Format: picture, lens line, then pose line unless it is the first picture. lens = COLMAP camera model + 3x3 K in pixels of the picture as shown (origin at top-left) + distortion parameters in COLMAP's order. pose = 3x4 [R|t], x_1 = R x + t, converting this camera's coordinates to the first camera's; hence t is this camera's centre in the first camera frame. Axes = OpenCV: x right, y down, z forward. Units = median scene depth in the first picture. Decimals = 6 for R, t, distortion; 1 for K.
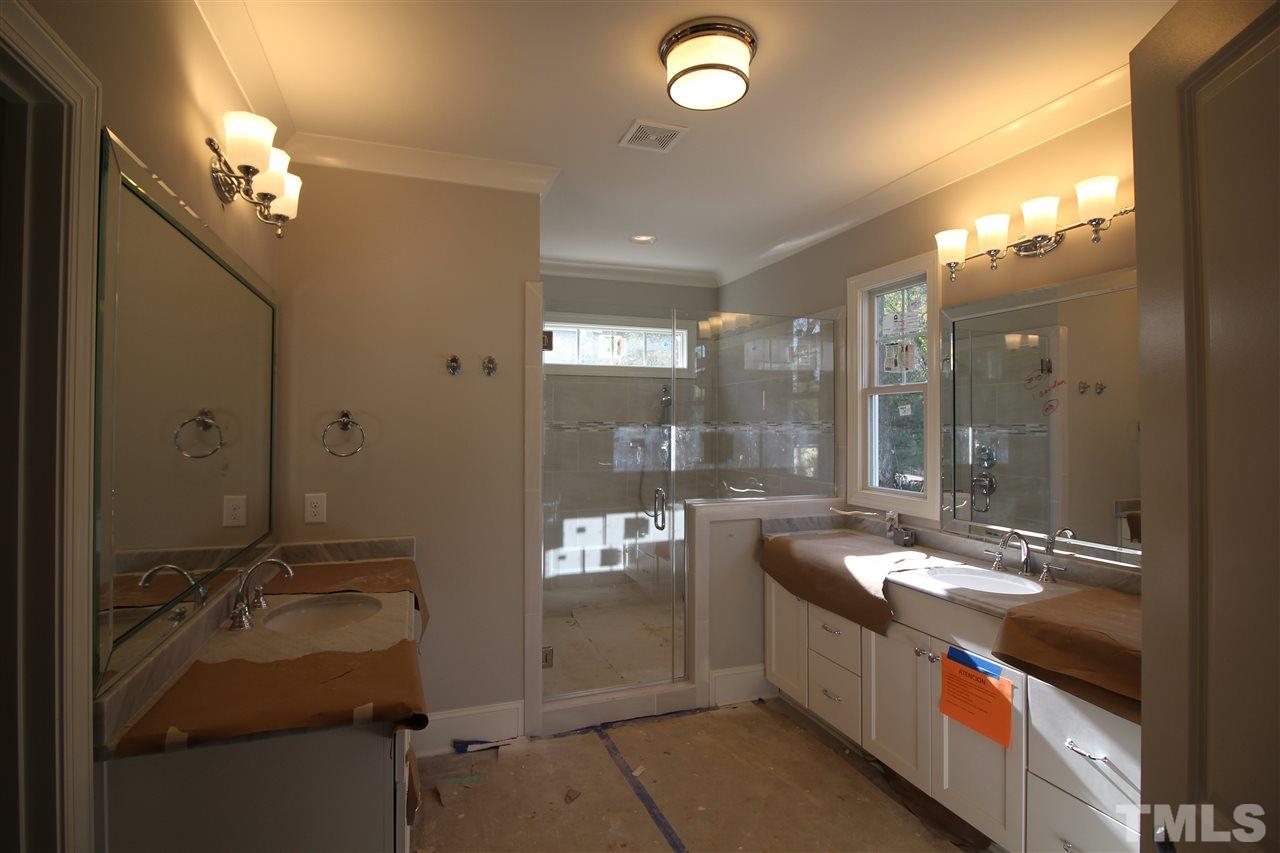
lens RADIAL K [[599.9, 0, 628.1], [0, 599.9, 414.4], [0, 0, 1]] dist [-0.004424, -0.006271]
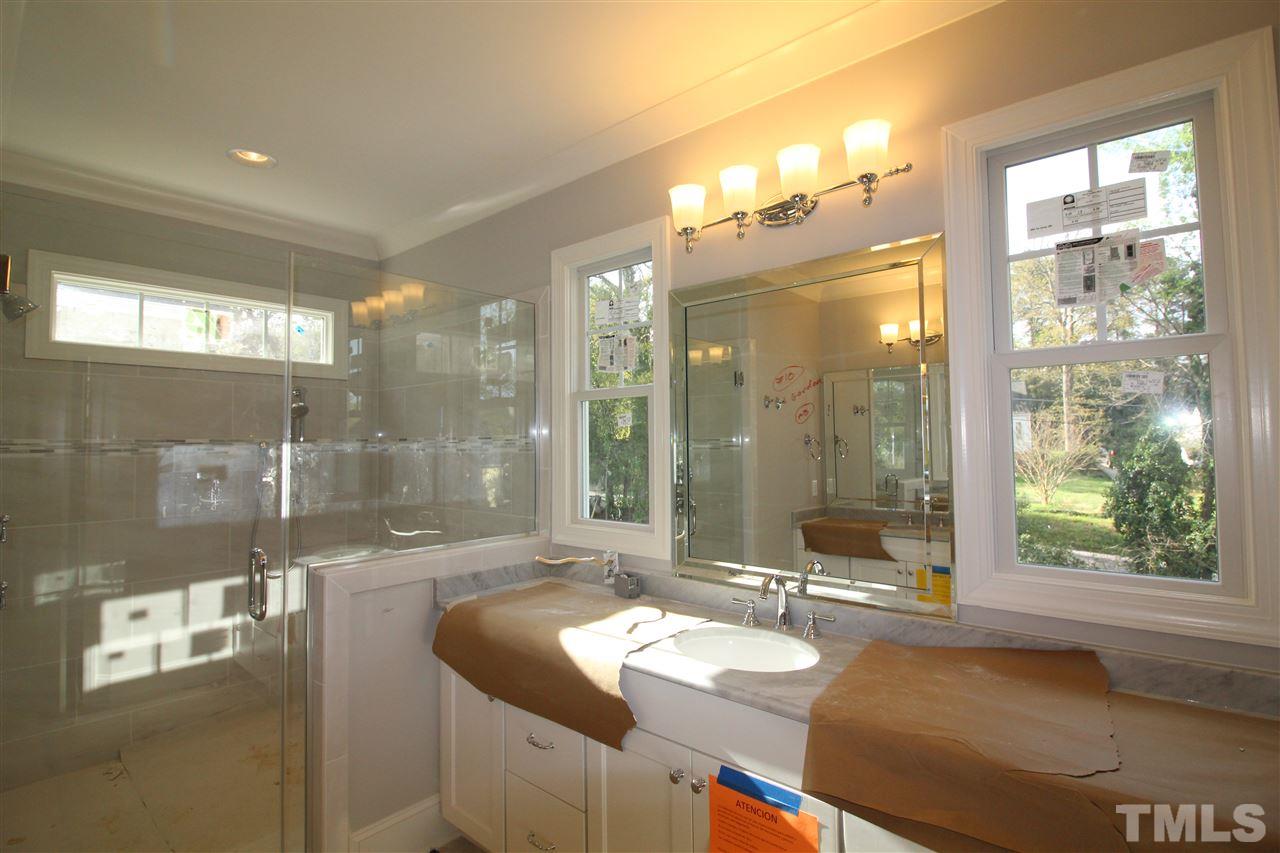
lens RADIAL K [[599.9, 0, 634.8], [0, 599.9, 421.1], [0, 0, 1]] dist [-0.004424, -0.006271]
pose [[0.862582, 0.008653, 0.505843, 0.071511], [0.002694, 0.999761, -0.021696, 0.011040], [-0.505910, 0.020077, 0.862353, 0.294952]]
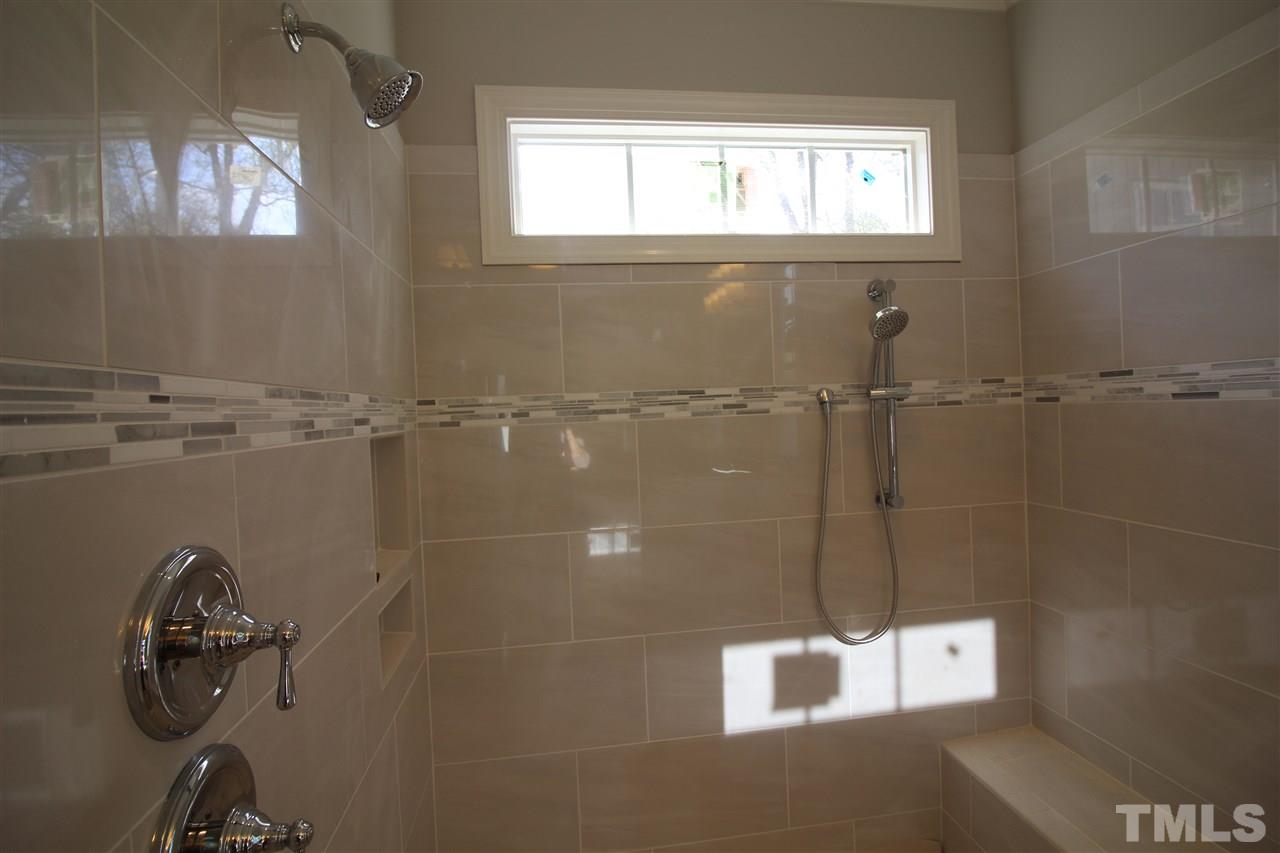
lens RADIAL K [[599.9, 0, 640.6], [0, 599.9, 420.3], [0, 0, 1]] dist [-0.004424, -0.006271]
pose [[0.978143, -0.034620, -0.205029, -0.007078], [0.043767, 0.998231, 0.040245, 0.020676], [0.203273, -0.048339, 0.977928, 0.915428]]
